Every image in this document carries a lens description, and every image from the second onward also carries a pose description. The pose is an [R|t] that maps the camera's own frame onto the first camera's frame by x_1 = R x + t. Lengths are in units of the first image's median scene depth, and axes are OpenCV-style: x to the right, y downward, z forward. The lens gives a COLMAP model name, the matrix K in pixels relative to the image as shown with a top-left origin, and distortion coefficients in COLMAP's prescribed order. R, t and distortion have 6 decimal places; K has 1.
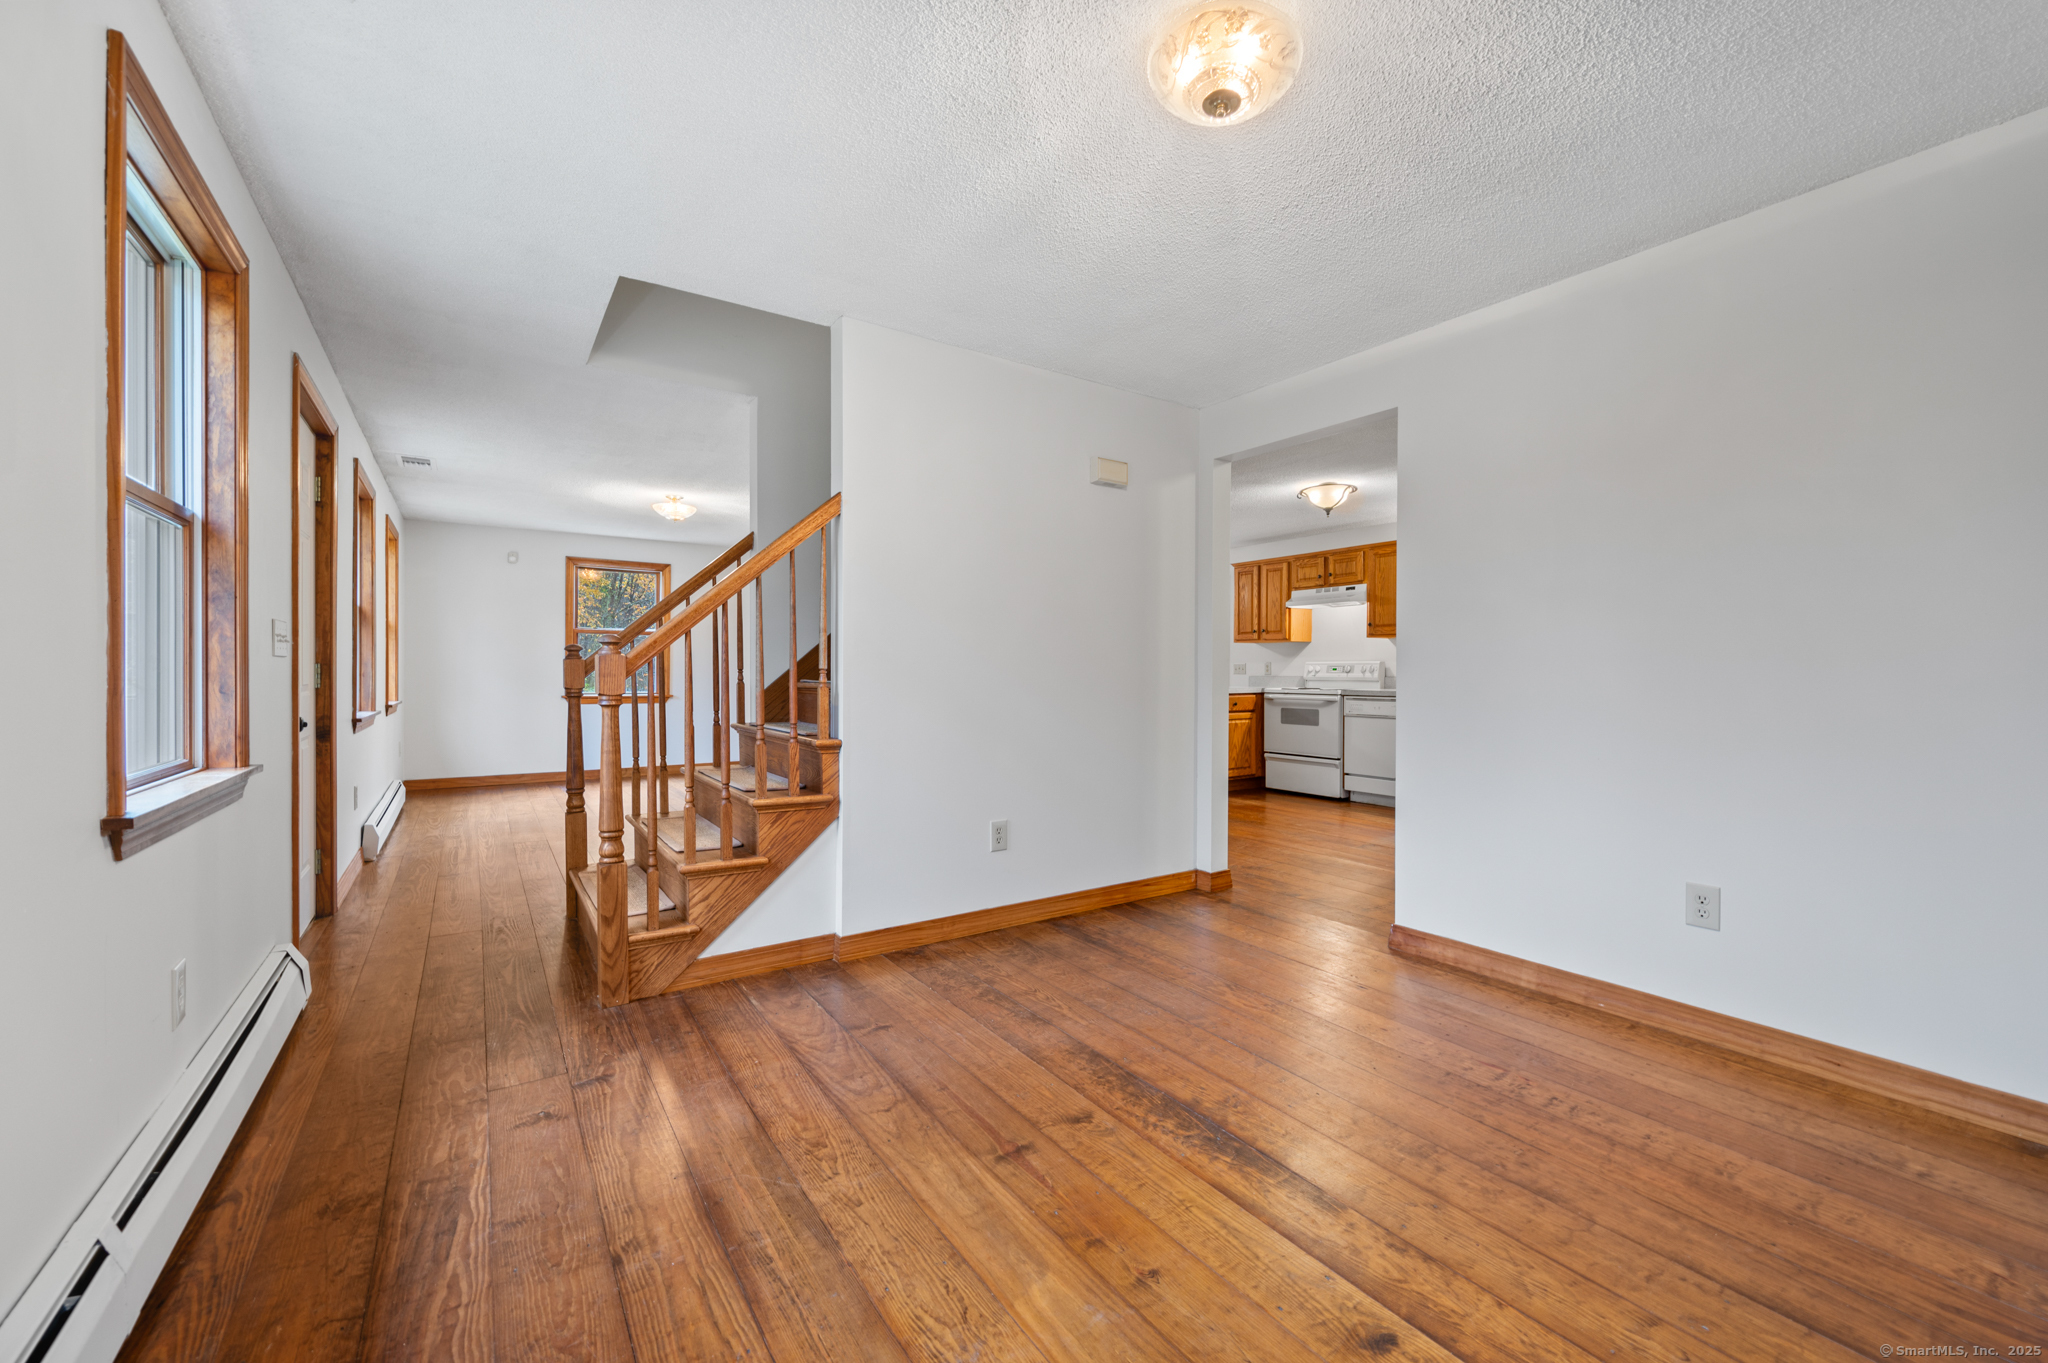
lens RADIAL K [[821.3, 0, 1027.6], [0, 821.3, 680.3], [0, 0, 1]] dist [0.001502, 0.000675]
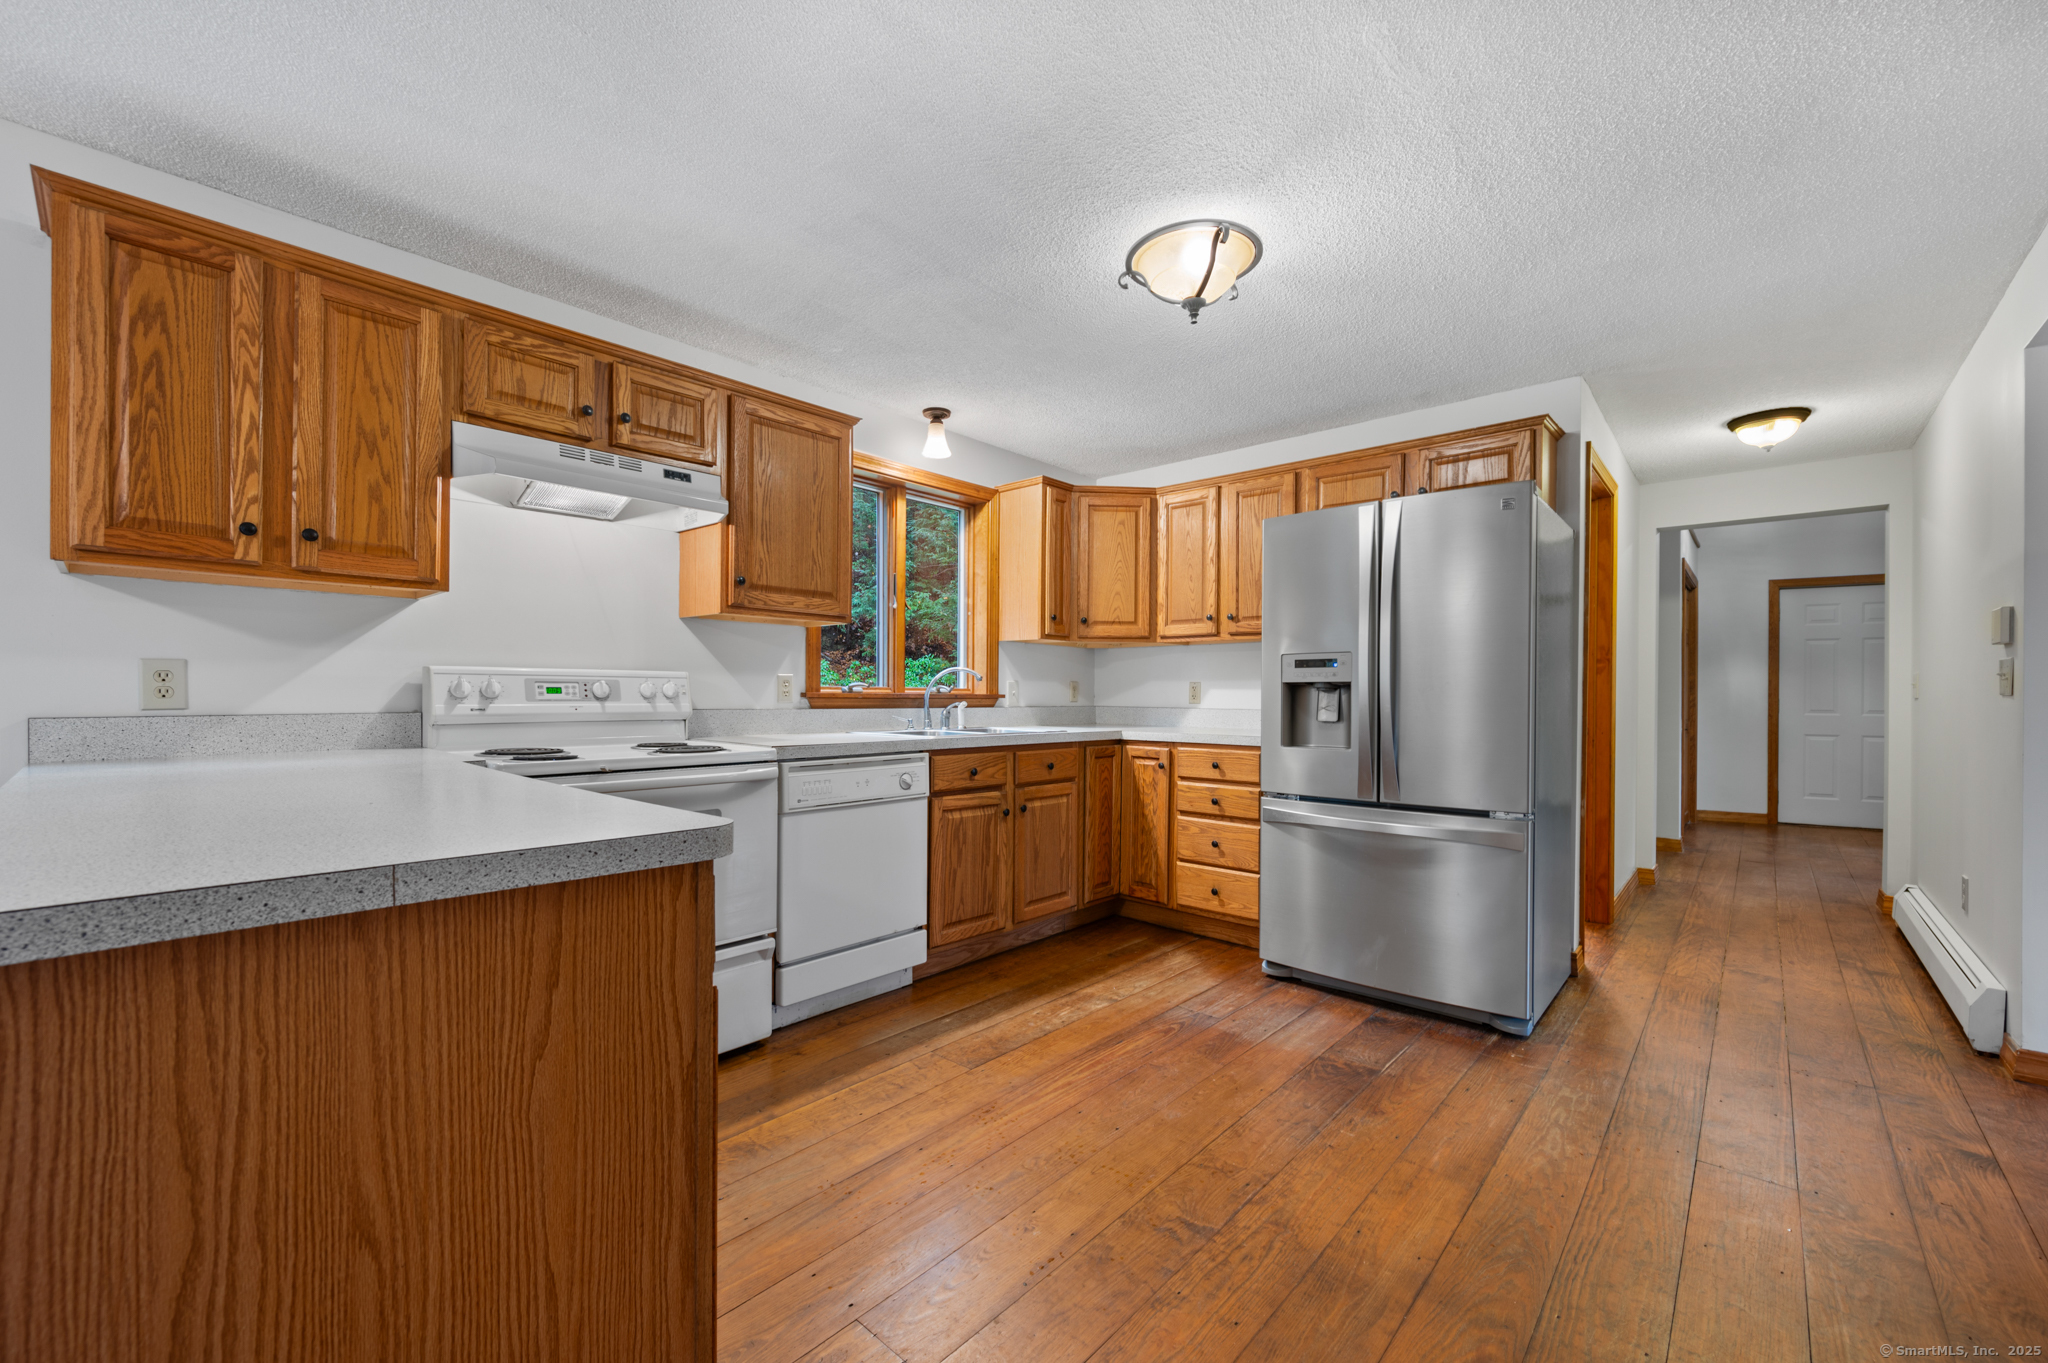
lens RADIAL K [[821.3, 0, 1020.4], [0, 821.3, 698.3], [0, 0, 1]] dist [0.001502, 0.000675]
pose [[-0.233904, -0.009001, 0.972218, -0.030413], [0.005039, 0.999932, 0.010470, -0.039650], [-0.972247, 0.007348, -0.233843, 2.806646]]
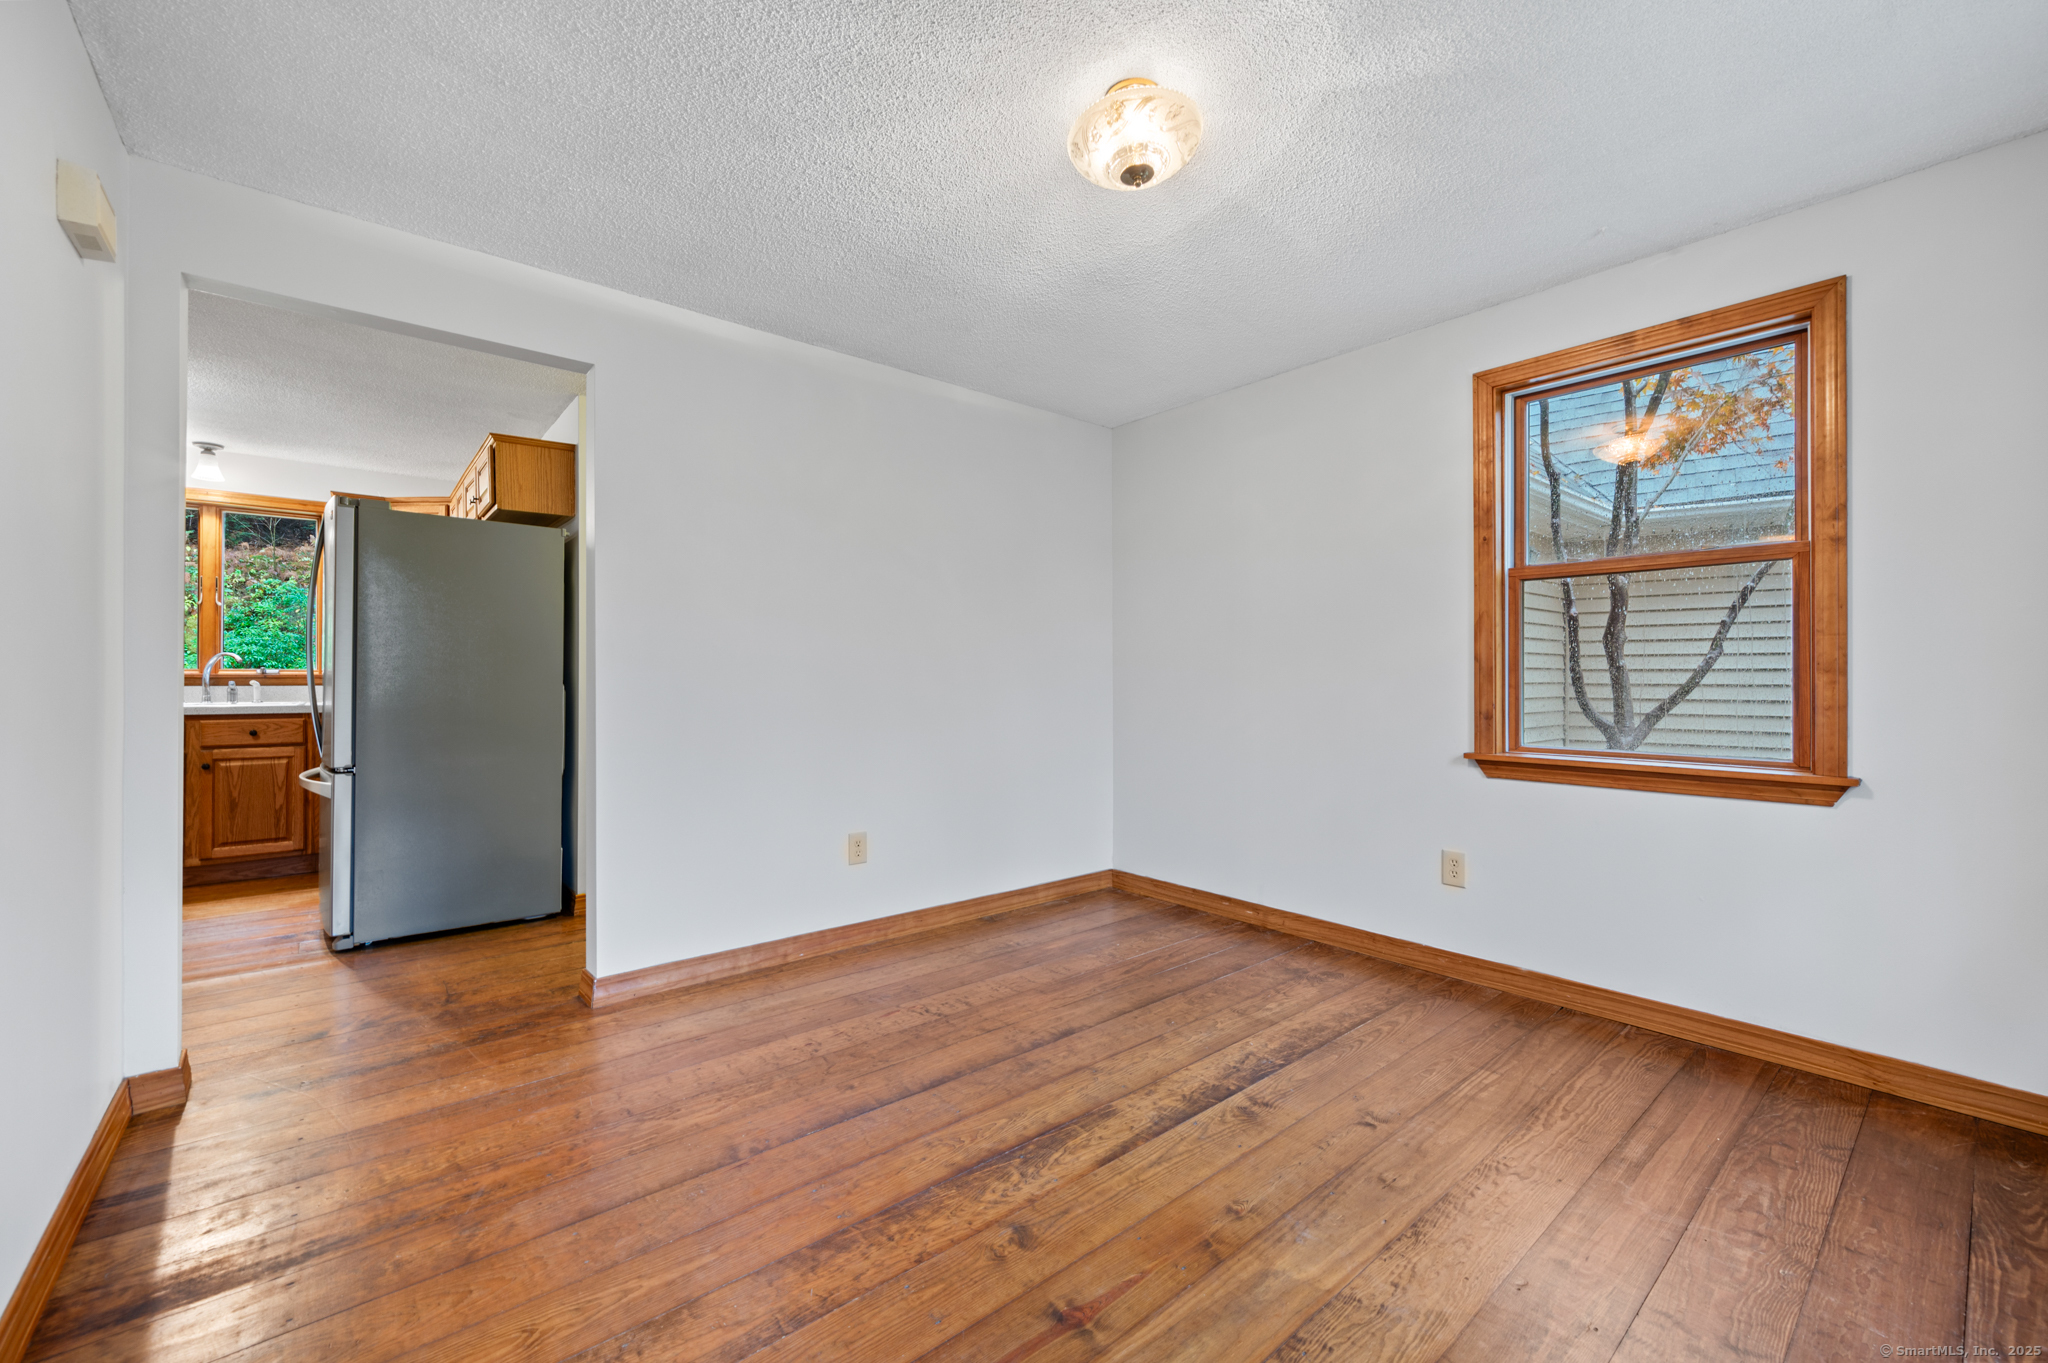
lens RADIAL K [[821.3, 0, 1031.1], [0, 821.3, 678.4], [0, 0, 1]] dist [0.001502, 0.000675]
pose [[-0.115342, 0.000126, 0.993326, -0.609746], [0.006263, 0.999980, 0.000600, -0.012252], [-0.993306, 0.006290, -0.115341, 0.897840]]
